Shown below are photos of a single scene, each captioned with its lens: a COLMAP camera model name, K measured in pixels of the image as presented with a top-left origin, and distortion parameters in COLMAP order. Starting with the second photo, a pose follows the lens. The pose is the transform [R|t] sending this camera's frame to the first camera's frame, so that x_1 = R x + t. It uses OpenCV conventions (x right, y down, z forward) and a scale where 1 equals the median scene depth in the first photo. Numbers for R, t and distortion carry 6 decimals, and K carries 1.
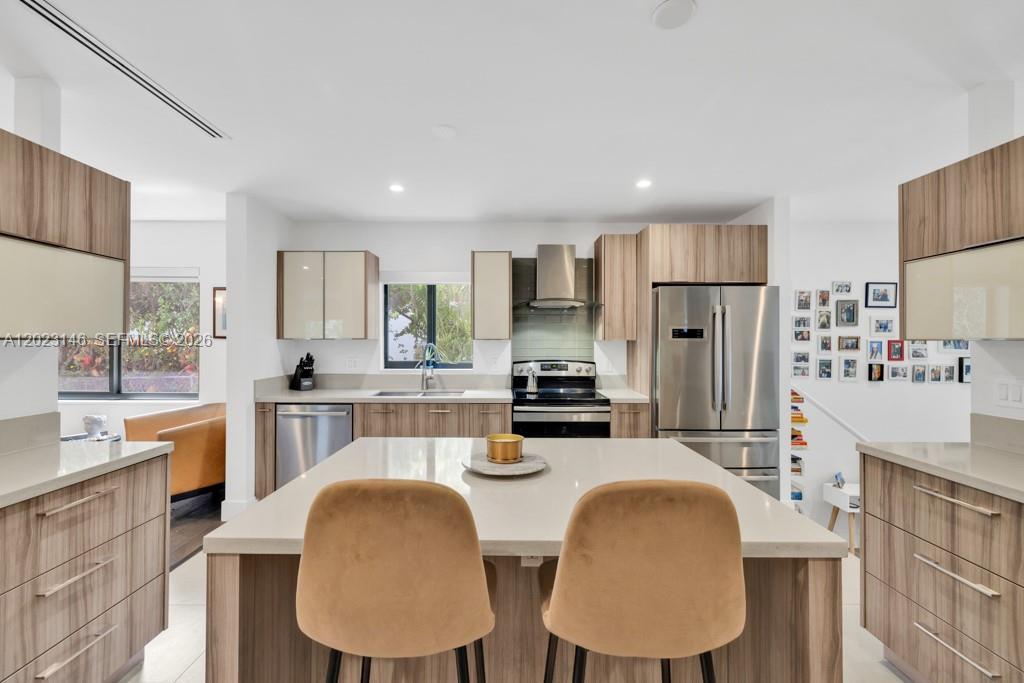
lens RADIAL K [[427.6, 0, 512.6], [0, 427.6, 339.0], [0, 0, 1]] dist [-0.001422, -0.000623]
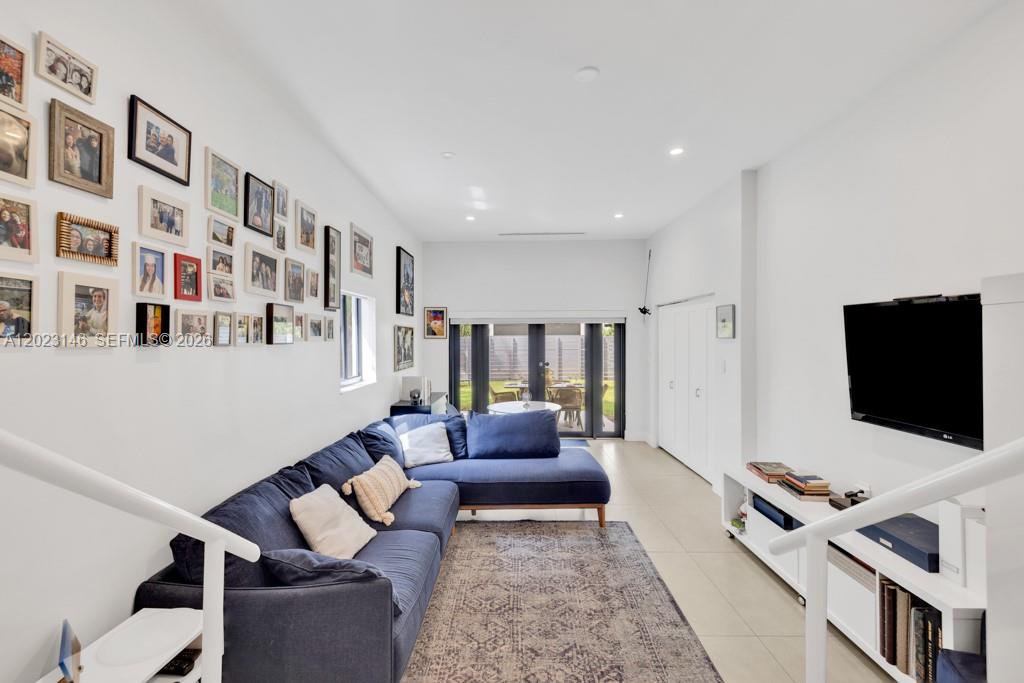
lens RADIAL K [[427.6, 0, 500.1], [0, 427.6, 337.2], [0, 0, 1]] dist [-0.001422, -0.000623]
pose [[0.027764, -0.006143, 0.999596, 0.444912], [-0.001463, 0.999980, 0.006186, 0.087767], [-0.999613, -0.001634, 0.027755, 0.650654]]
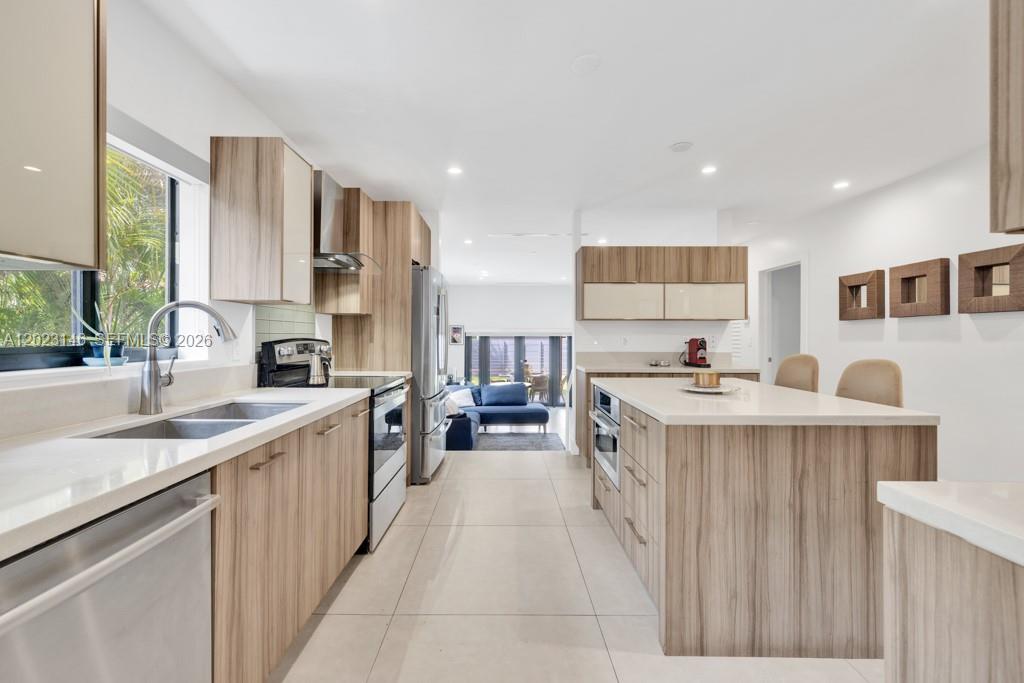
lens RADIAL K [[427.6, 0, 504.4], [0, 427.6, 336.1], [0, 0, 1]] dist [-0.001422, -0.000623]
pose [[-0.005225, -0.002396, 0.999983, -0.589949], [-0.007980, 0.999965, 0.002355, 0.039652], [-0.999955, -0.007968, -0.005244, 0.661467]]
